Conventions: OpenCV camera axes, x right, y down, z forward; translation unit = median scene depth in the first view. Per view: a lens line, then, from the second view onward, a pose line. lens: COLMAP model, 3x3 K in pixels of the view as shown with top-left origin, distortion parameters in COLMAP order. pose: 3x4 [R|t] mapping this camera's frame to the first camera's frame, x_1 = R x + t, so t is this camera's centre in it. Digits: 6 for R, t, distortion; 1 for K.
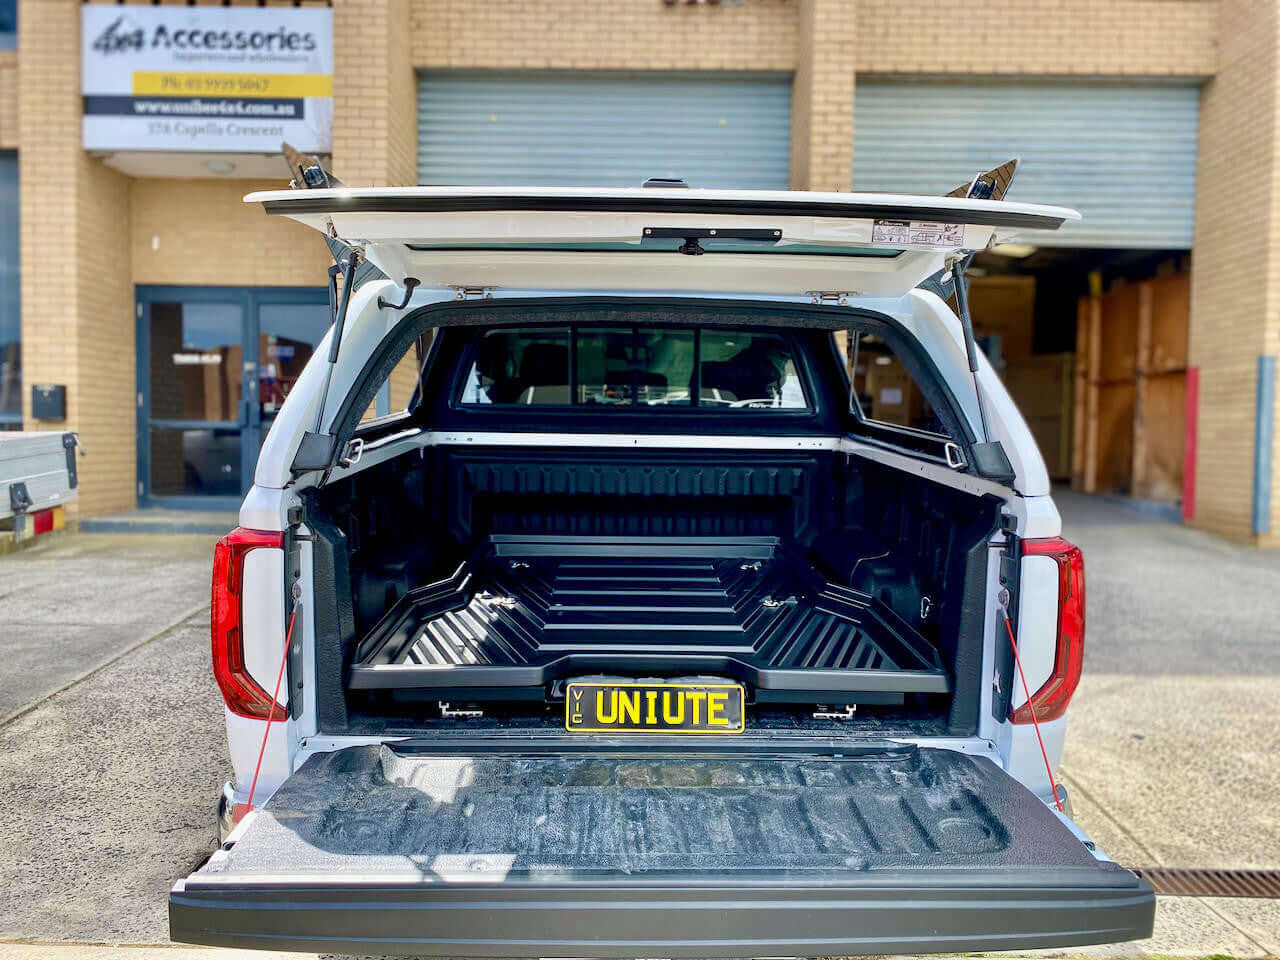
lens RADIAL K [[987.8, 0, 640.2], [0, 987.8, 483.3], [0, 0, 1]] dist [0.009861, 0.002531]
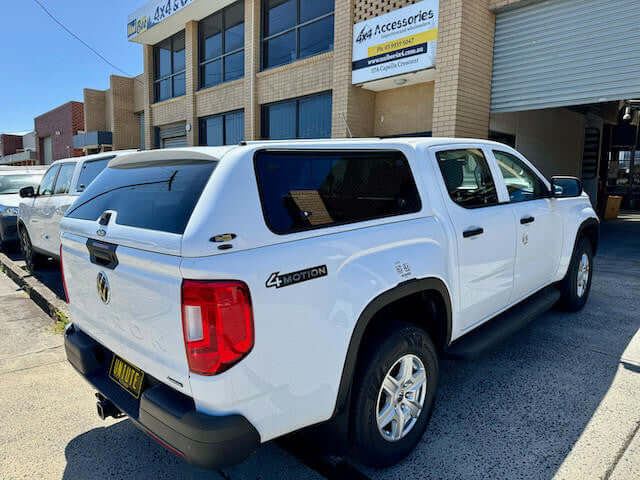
lens RADIAL K [[459.0, 0, 316.6], [0, 459.0, 241.6], [0, 0, 1]] dist [0.002357, -0.005711]
pose [[0.665652, 0.085784, -0.741315, 0.268974], [-0.045841, 0.996196, 0.074115, -0.025435], [0.744853, -0.015352, 0.667052, 0.161150]]
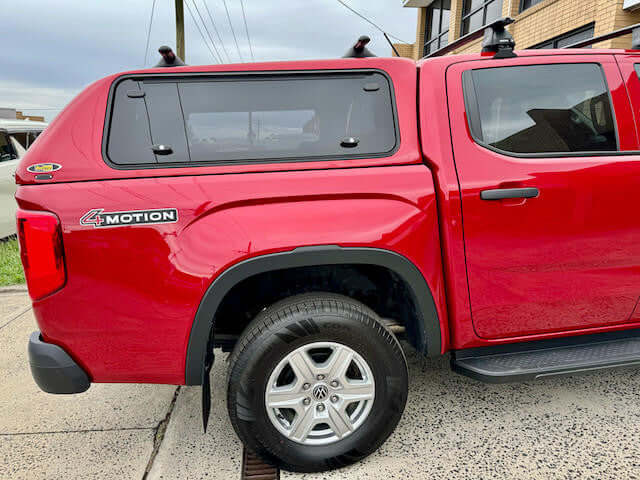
lens RADIAL K [[452.5, 0, 318.4], [0, 452.5, 242.0], [0, 0, 1]] dist [0.001020, -0.005104]
pose [[0.083903, 0.189060, -0.978374, 0.310003], [-0.071675, 0.980438, 0.183312, -0.021088], [0.993893, 0.054744, 0.095813, 0.366519]]
